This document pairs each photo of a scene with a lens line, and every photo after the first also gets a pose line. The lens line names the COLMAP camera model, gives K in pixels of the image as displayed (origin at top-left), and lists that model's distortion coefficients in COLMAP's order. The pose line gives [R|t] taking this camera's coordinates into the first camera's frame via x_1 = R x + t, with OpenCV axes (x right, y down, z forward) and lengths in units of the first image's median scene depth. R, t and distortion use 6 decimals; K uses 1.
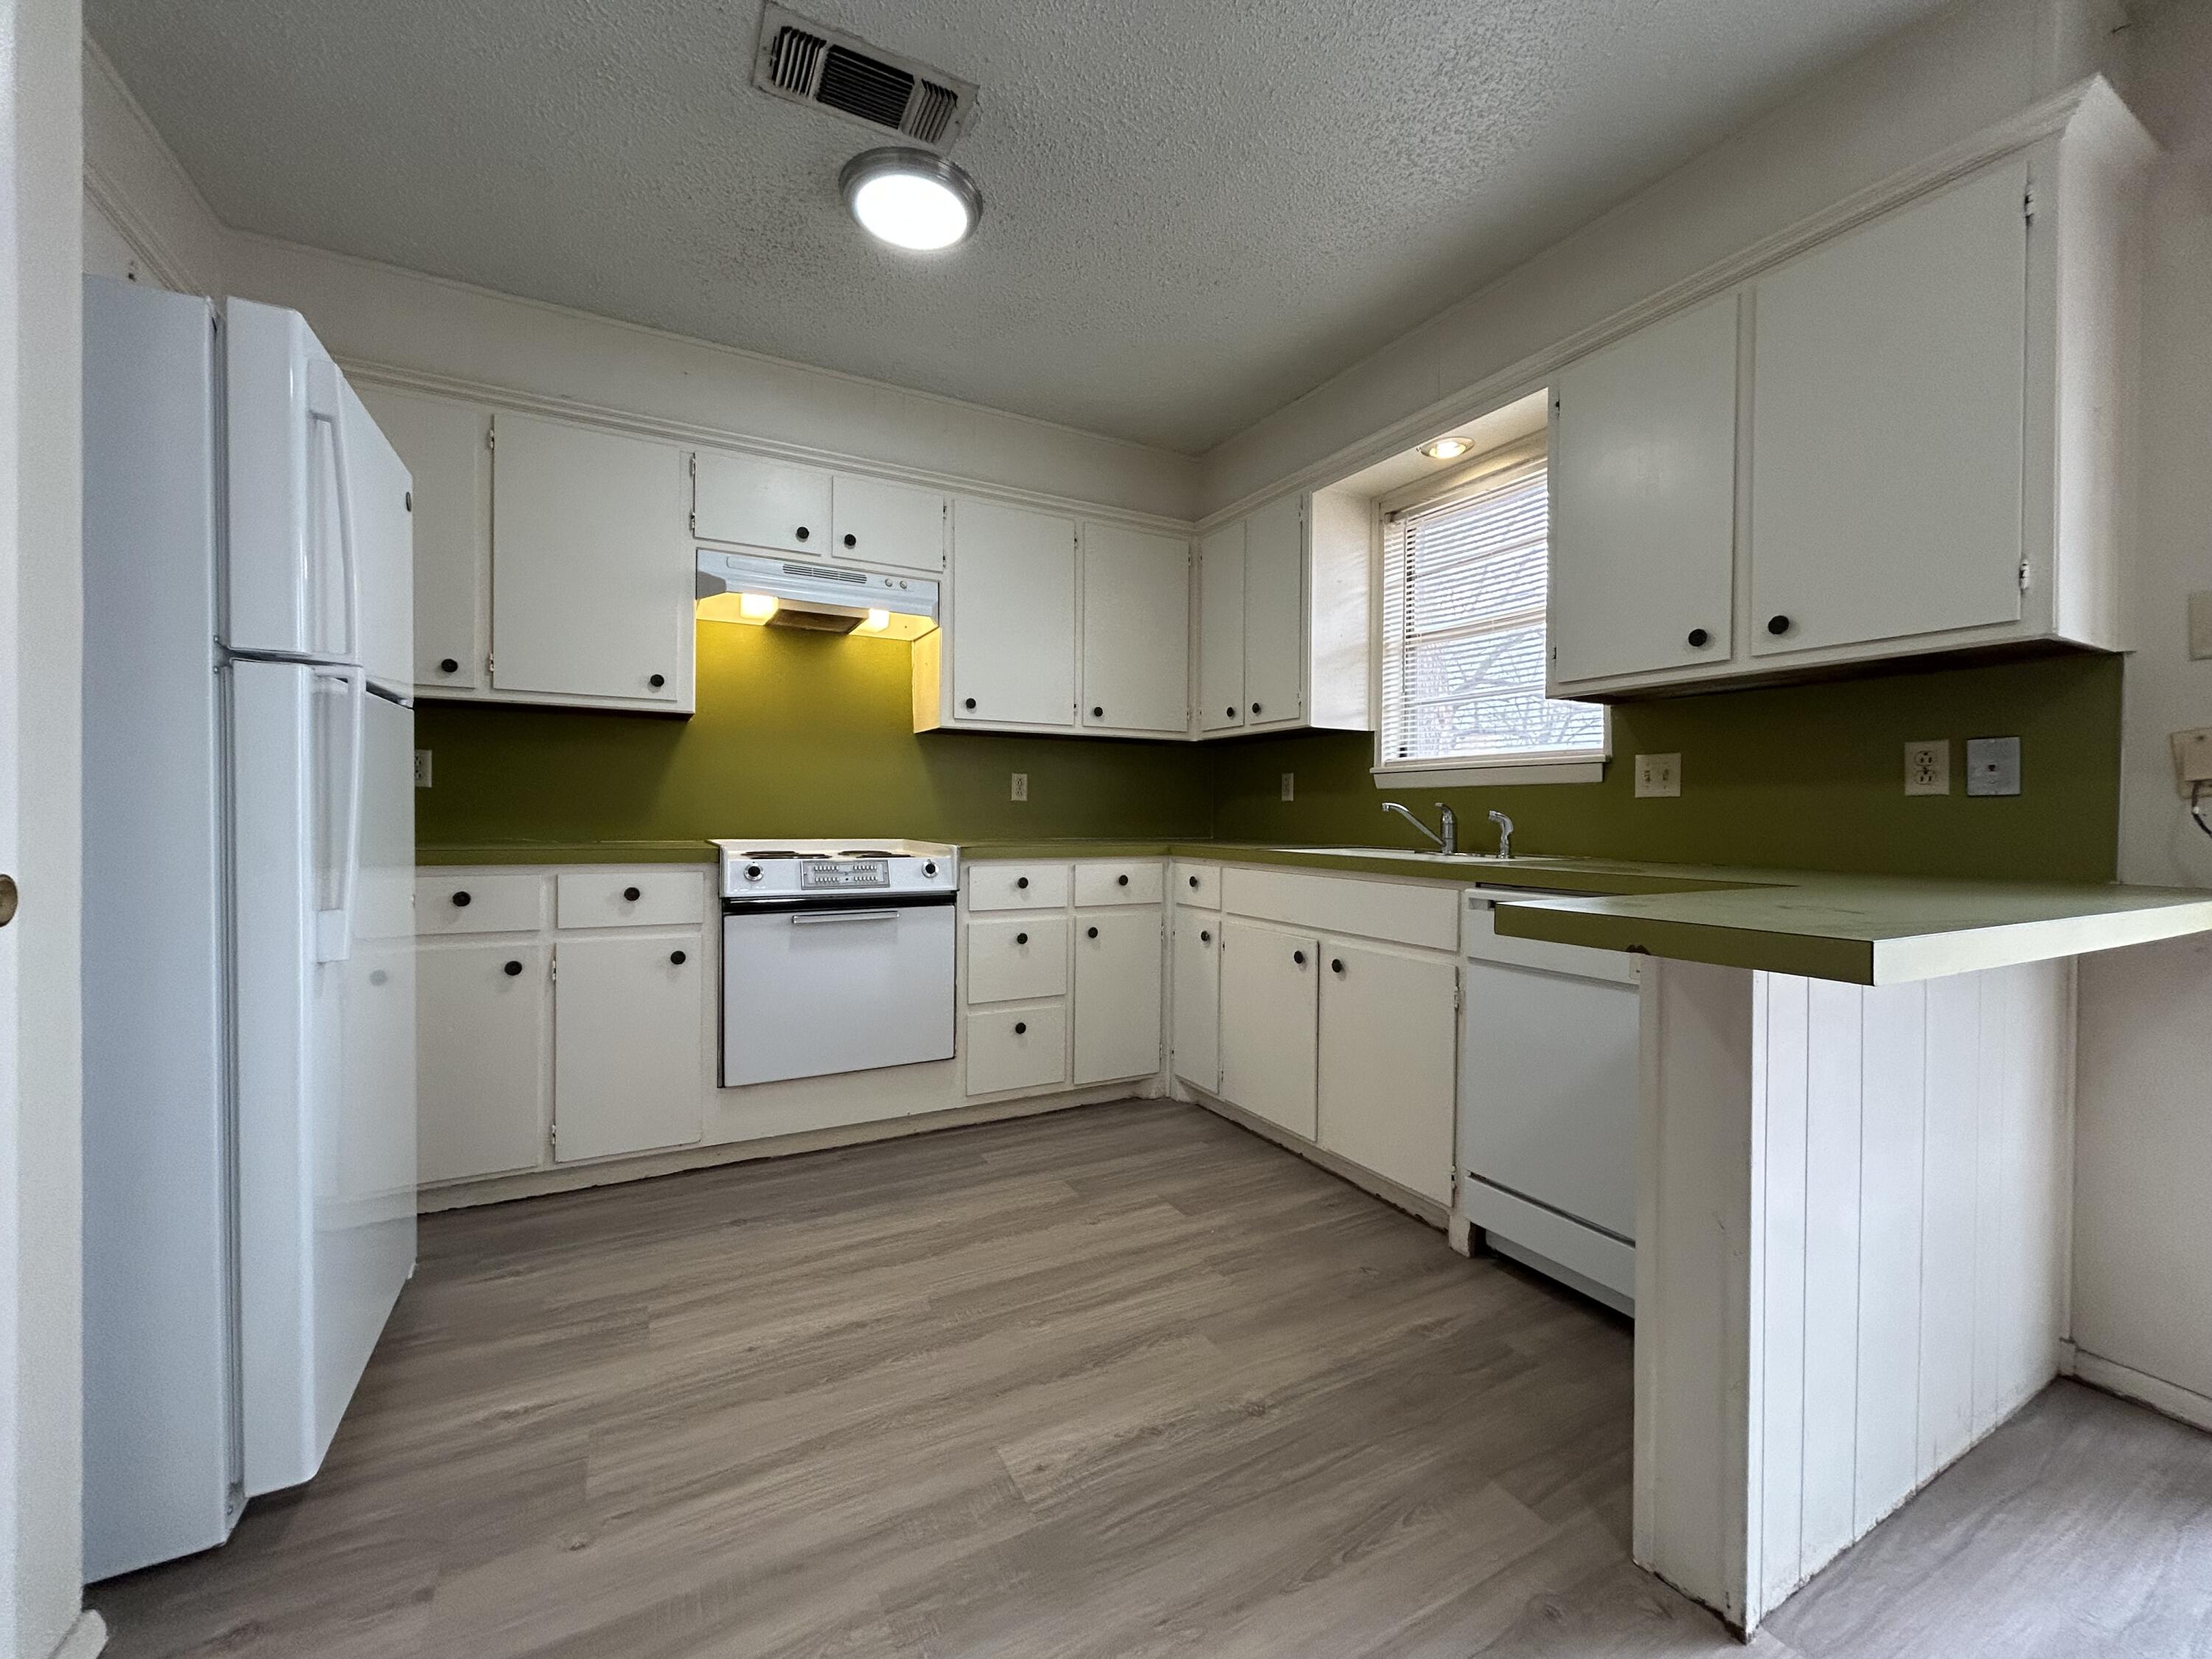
lens RADIAL K [[889.7, 0, 1103.5], [0, 889.7, 833.8], [0, 0, 1]] dist [-0.001540, -0.000687]
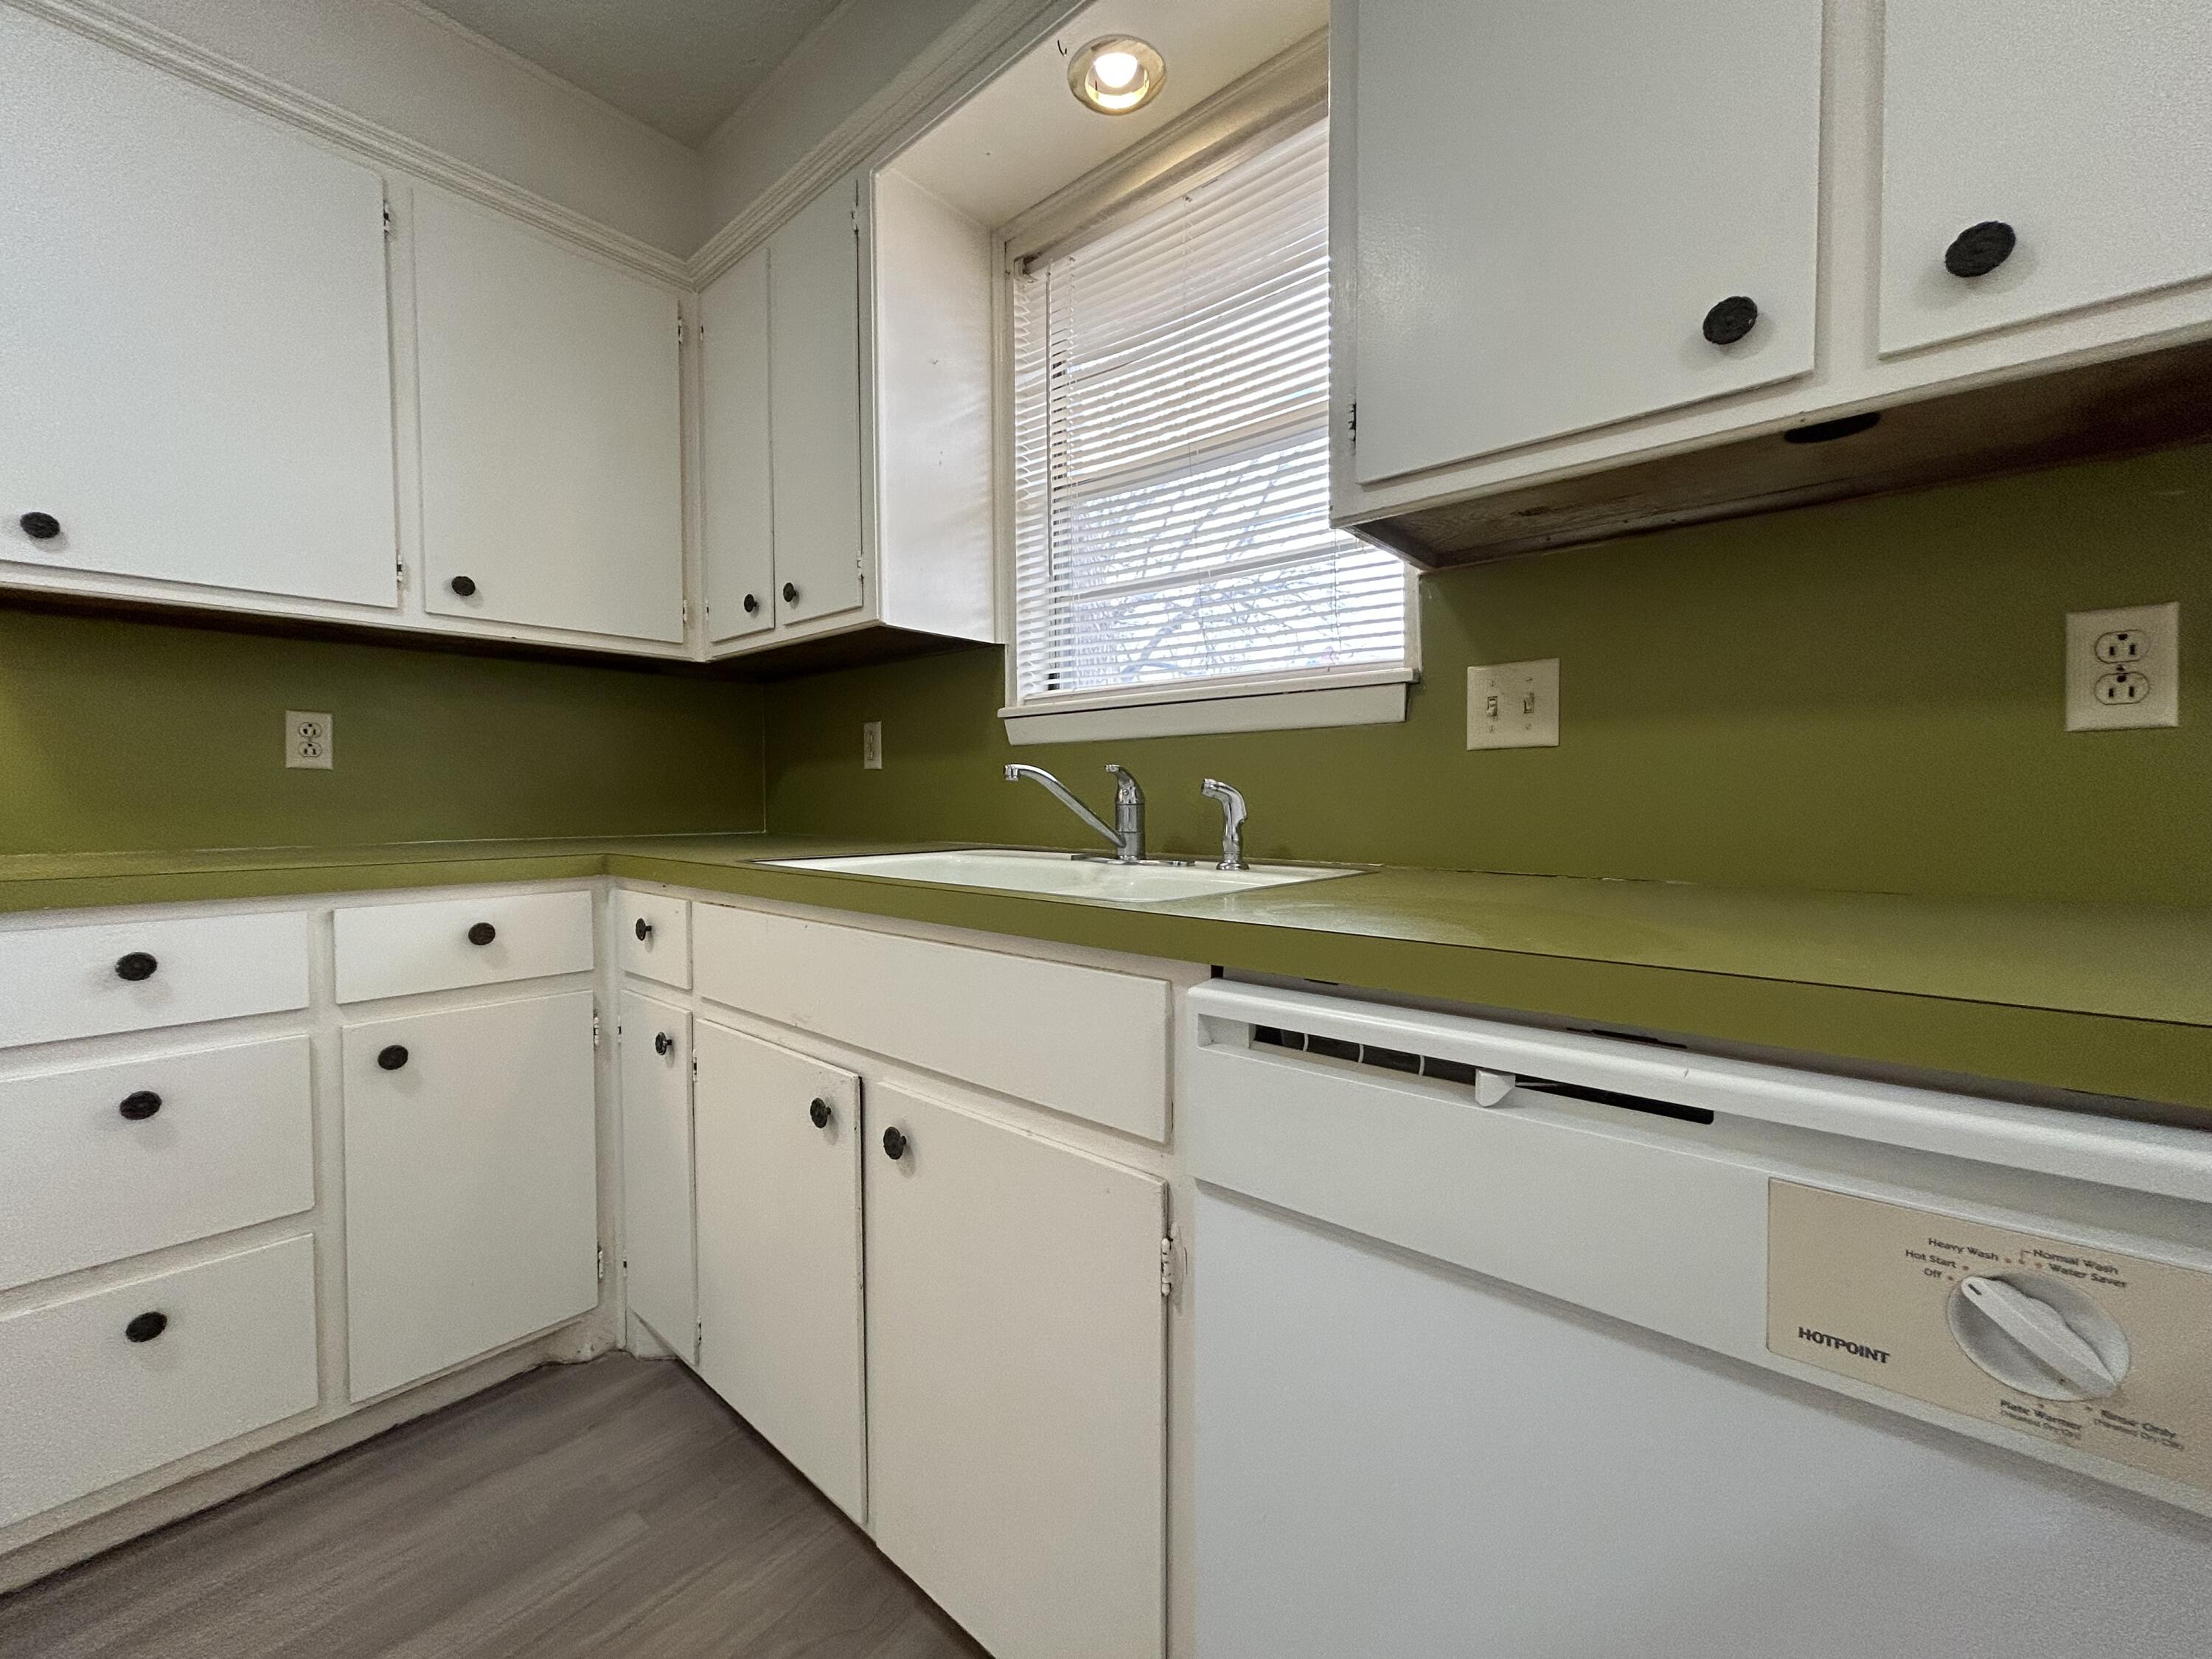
lens RADIAL K [[889.7, 0, 1105.2], [0, 889.7, 819.8], [0, 0, 1]] dist [-0.001540, -0.000687]
pose [[0.937458, -0.018990, 0.347580, 0.178108], [0.017224, 0.999818, 0.008172, -0.006246], [-0.347672, -0.001674, 0.937615, 0.476742]]
